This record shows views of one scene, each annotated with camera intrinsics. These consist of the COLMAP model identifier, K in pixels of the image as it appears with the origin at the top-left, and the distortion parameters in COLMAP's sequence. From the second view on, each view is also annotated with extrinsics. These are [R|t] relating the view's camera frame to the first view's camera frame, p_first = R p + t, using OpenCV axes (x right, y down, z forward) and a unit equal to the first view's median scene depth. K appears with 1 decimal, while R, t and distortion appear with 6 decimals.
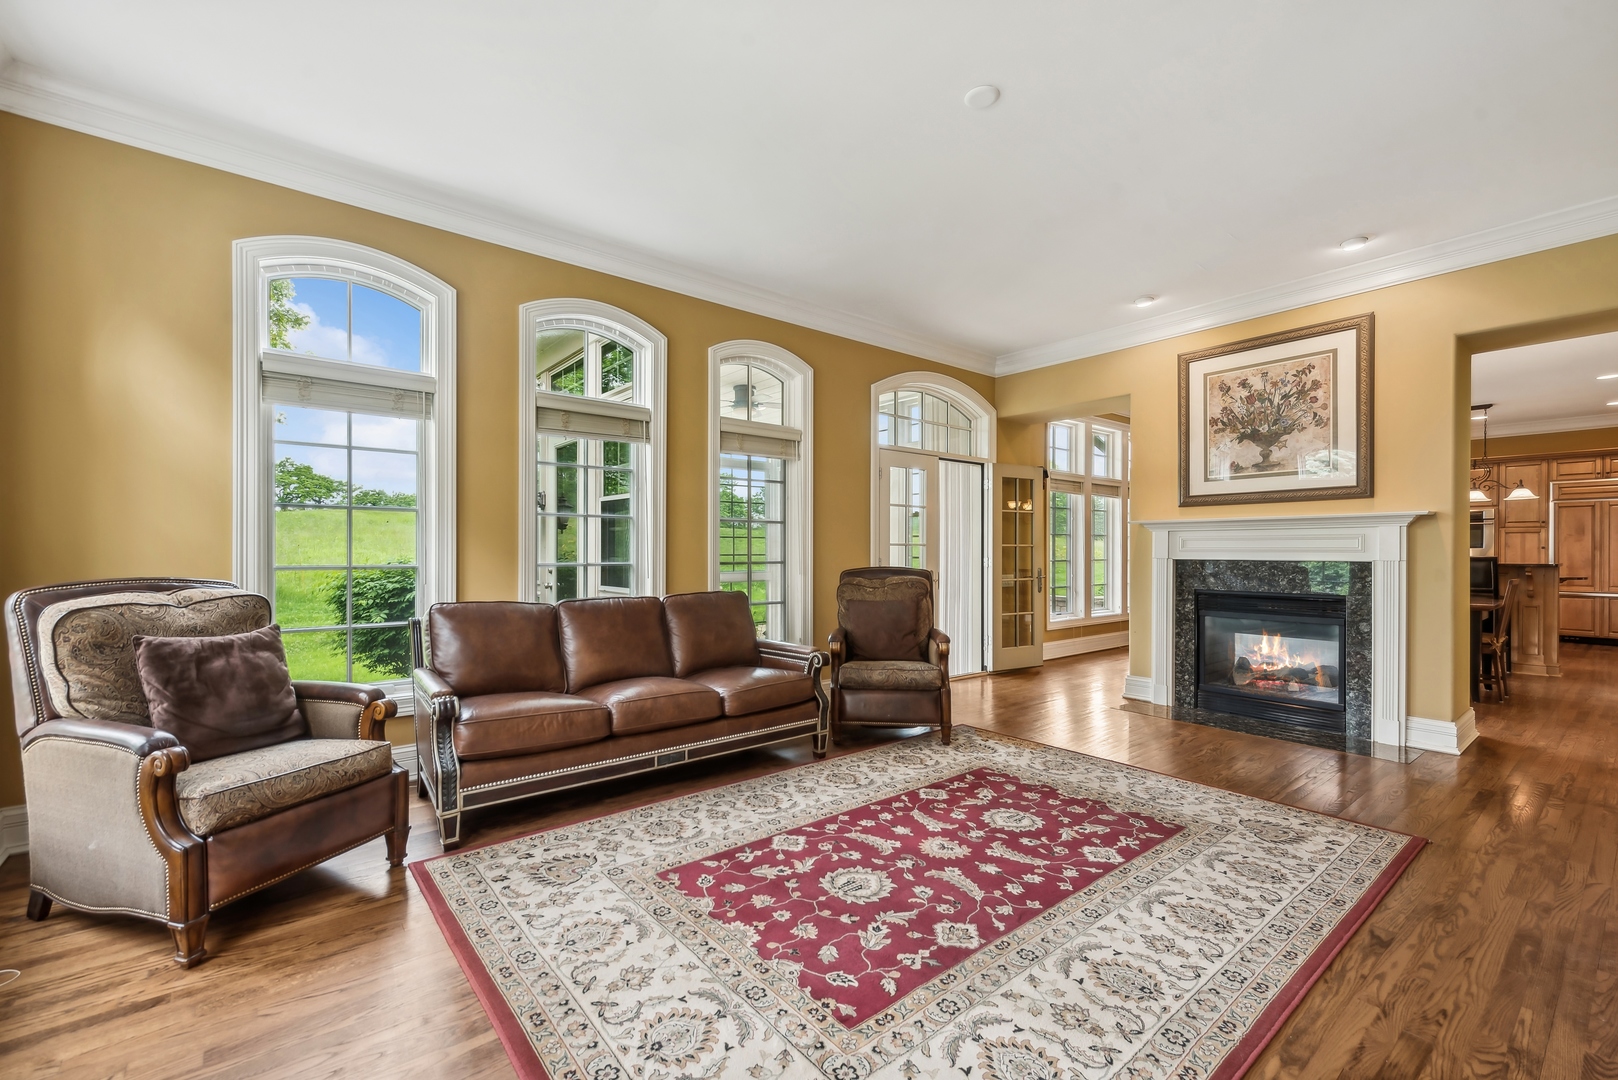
lens RADIAL K [[686.0, 0, 817.9], [0, 686.0, 556.0], [0, 0, 1]] dist [0.013302, -0.002524]
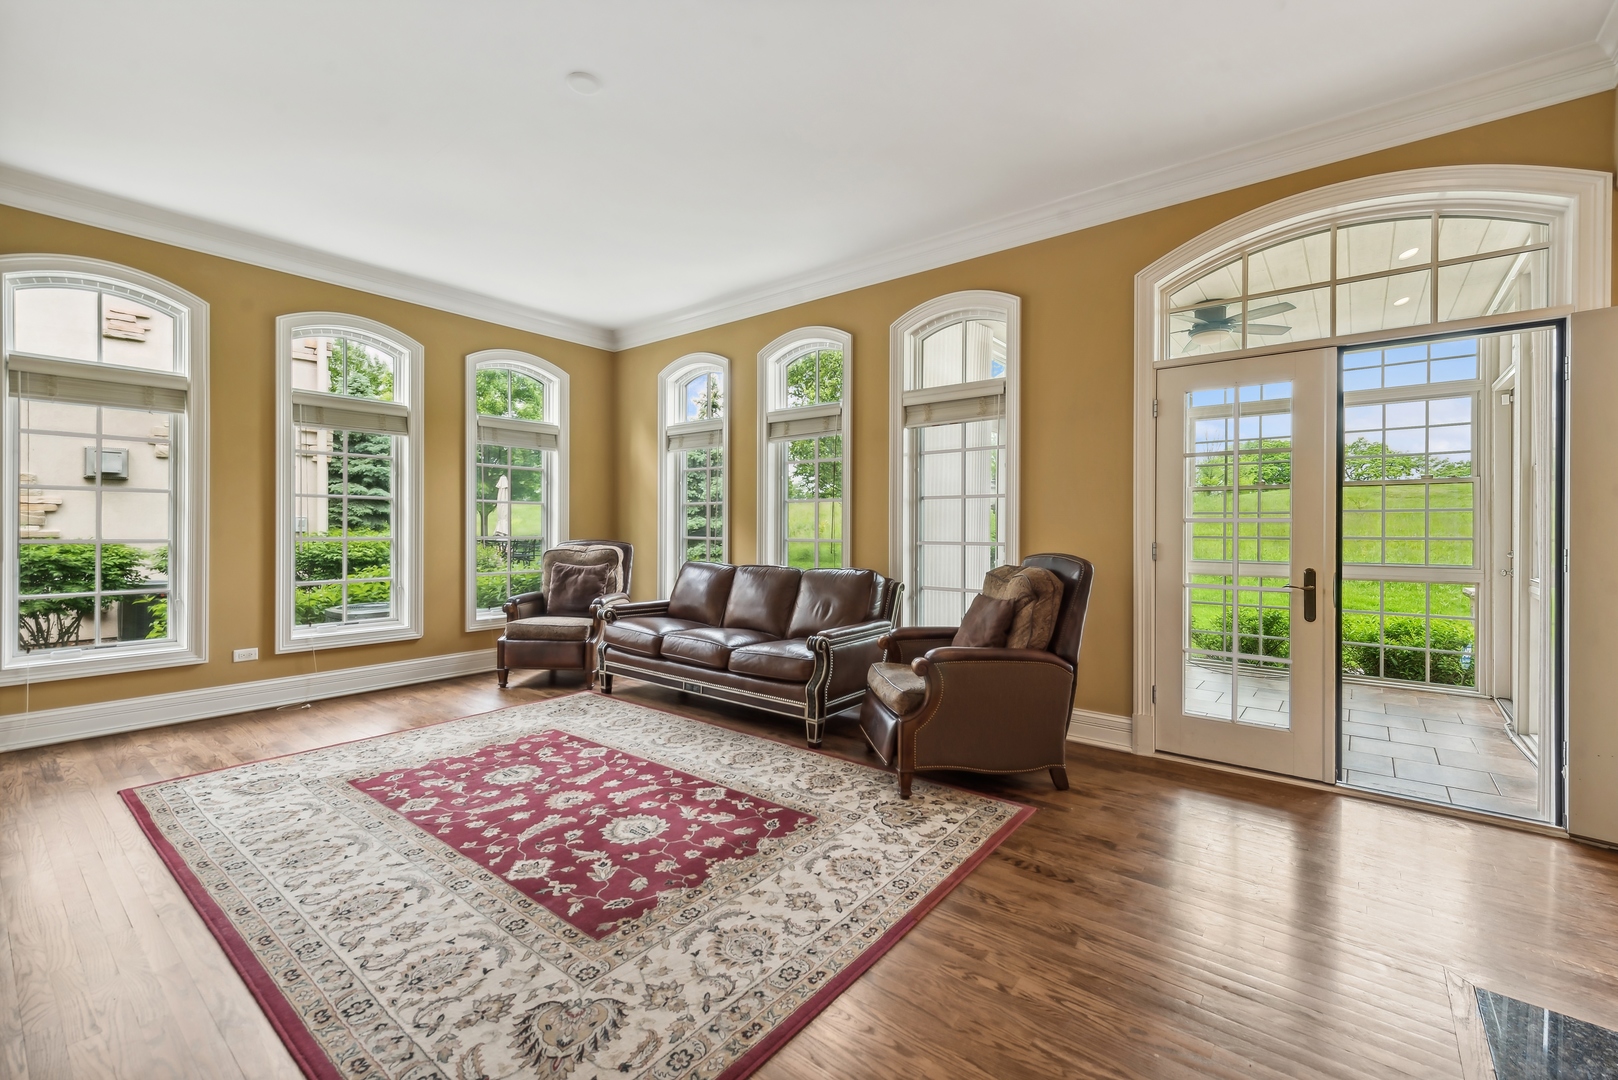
lens RADIAL K [[686.0, 0, 808.7], [0, 686.0, 529.8], [0, 0, 1]] dist [0.013302, -0.002524]
pose [[0.204117, 0.002110, -0.978944, 1.210423], [-0.013152, 0.999913, -0.000587, -0.006914], [0.978858, 0.012995, 0.204128, 1.041514]]
